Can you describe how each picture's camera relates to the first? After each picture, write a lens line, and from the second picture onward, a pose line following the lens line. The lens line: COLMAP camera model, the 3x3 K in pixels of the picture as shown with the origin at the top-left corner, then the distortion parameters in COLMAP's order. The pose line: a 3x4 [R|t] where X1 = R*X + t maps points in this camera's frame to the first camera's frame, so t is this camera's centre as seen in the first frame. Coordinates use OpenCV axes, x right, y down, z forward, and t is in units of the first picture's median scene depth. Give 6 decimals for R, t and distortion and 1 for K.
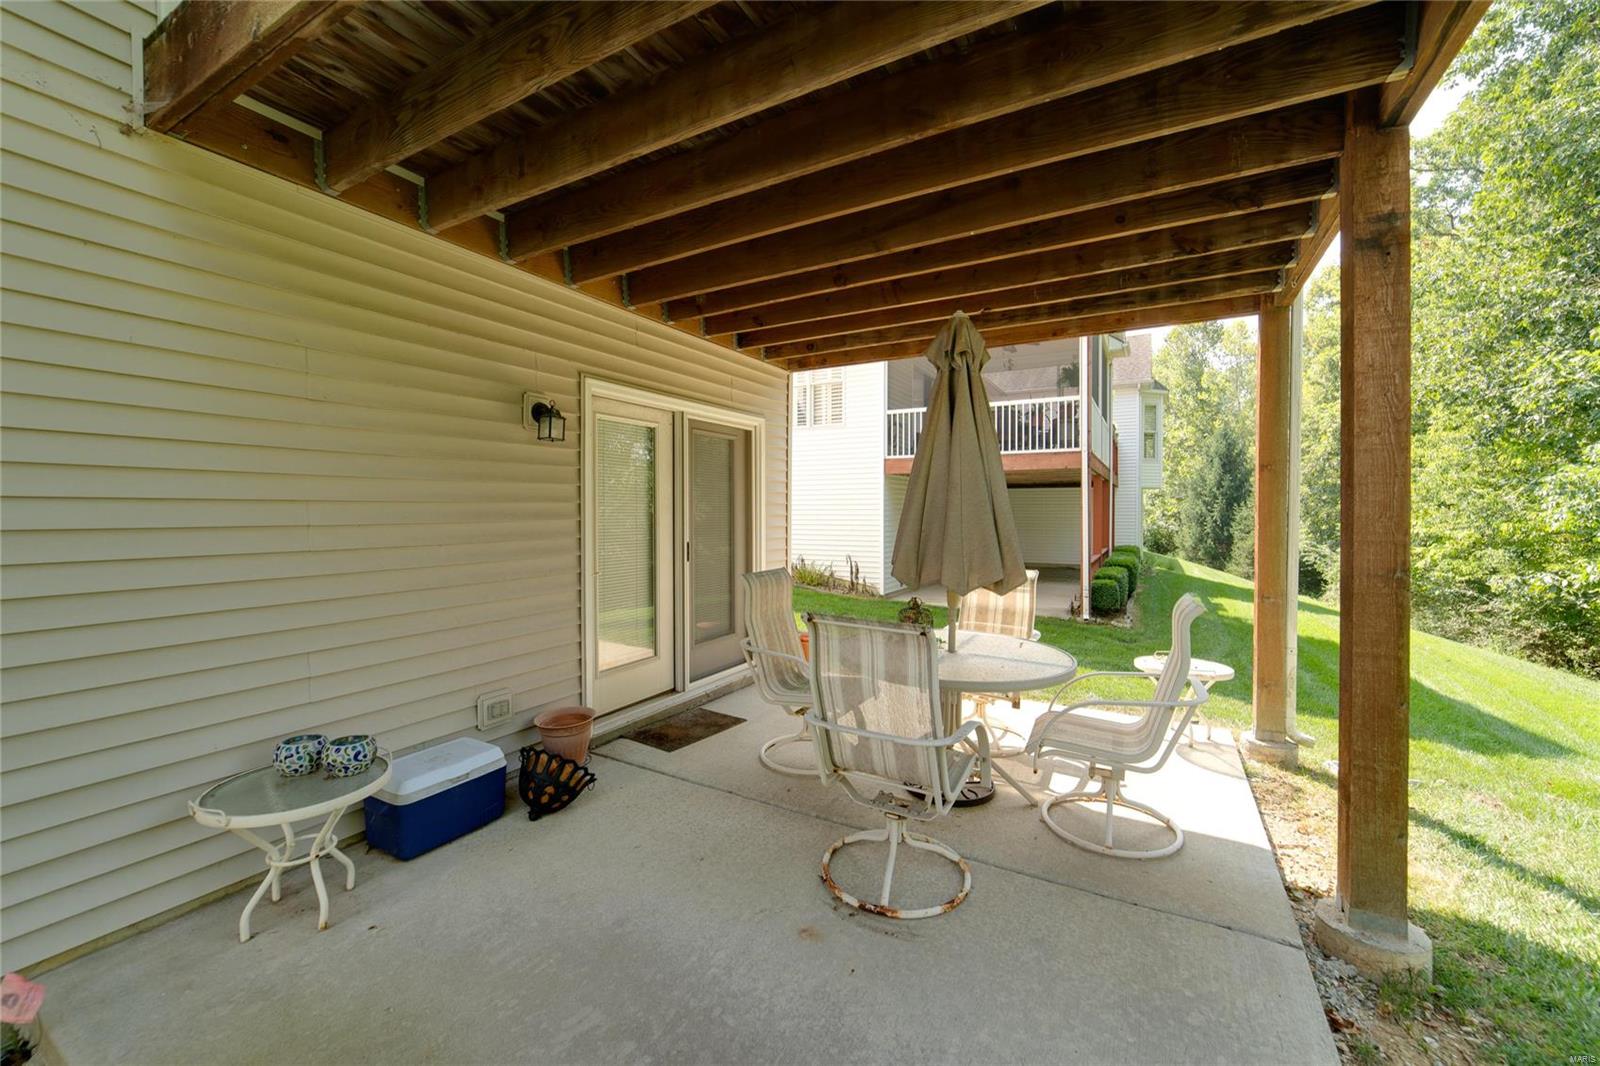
lens RADIAL K [[623.1, 0, 800.2], [0, 623.1, 524.6], [0, 0, 1]] dist [0.000232, 0.000063]
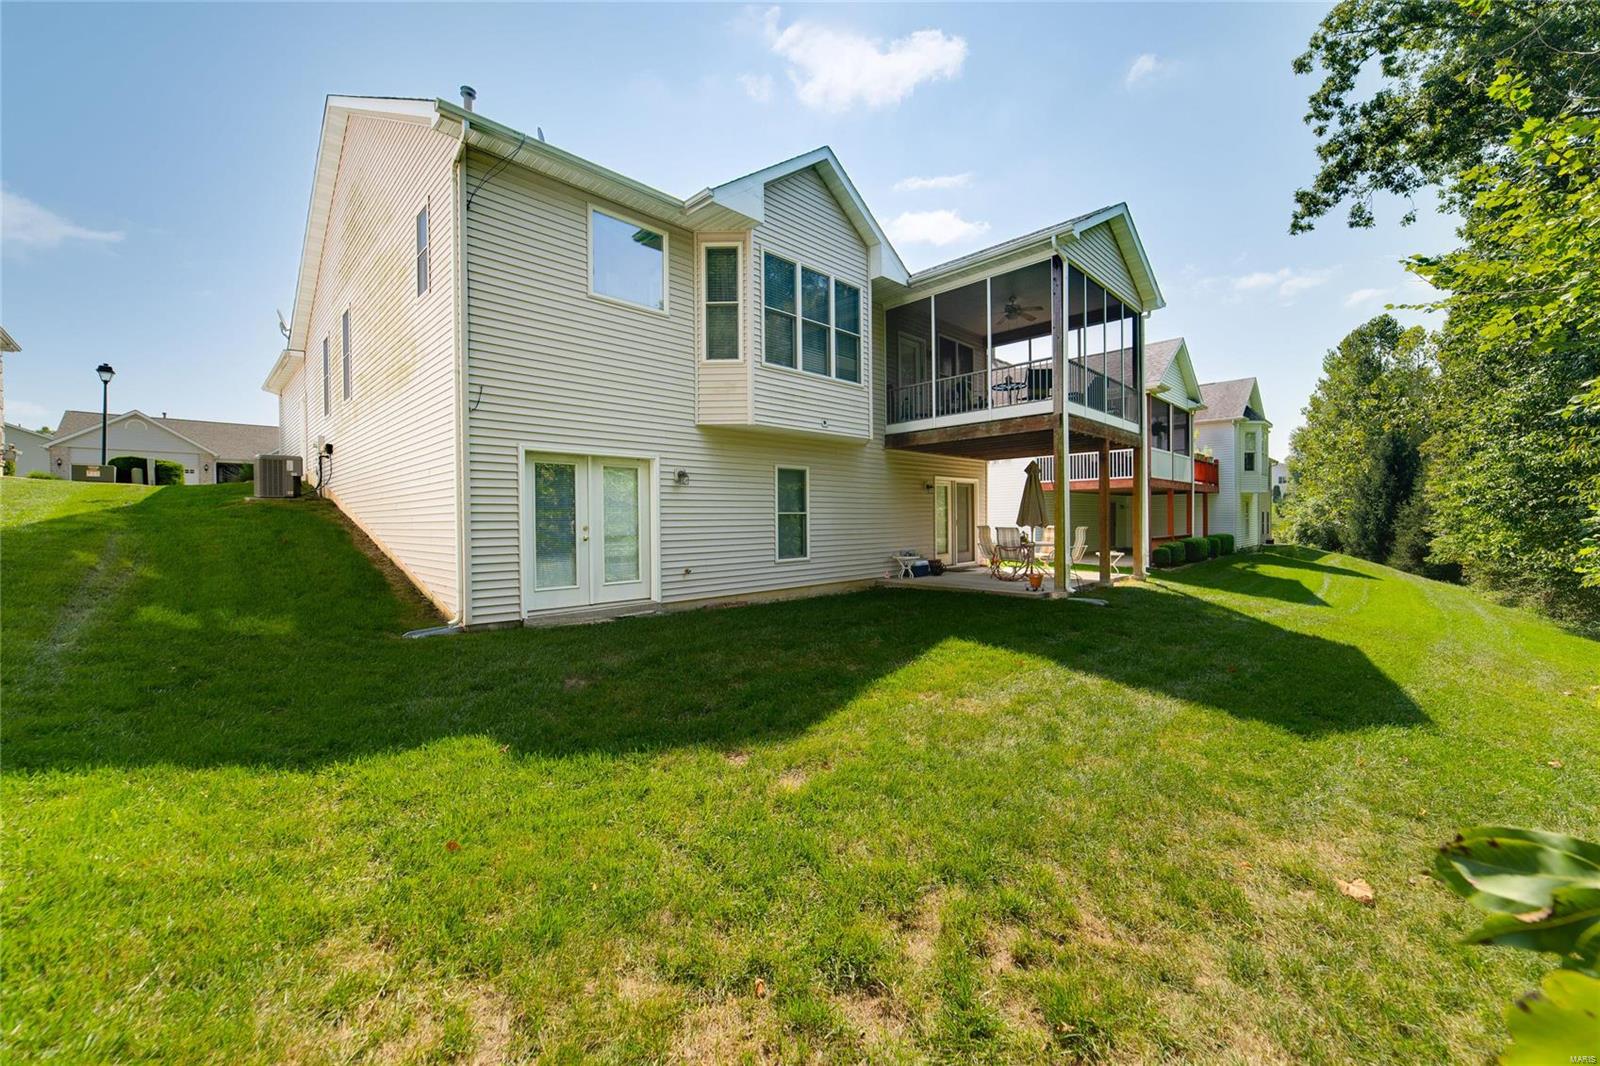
lens RADIAL K [[623.1, 0, 800.0], [0, 623.1, 527.9], [0, 0, 1]] dist [0.000232, 0.000063]
pose [[0.962982, -0.008978, -0.269415, -0.012465], [0.007183, 0.999945, -0.007645, 0.012126], [0.269469, 0.005427, 0.962994, -0.325435]]
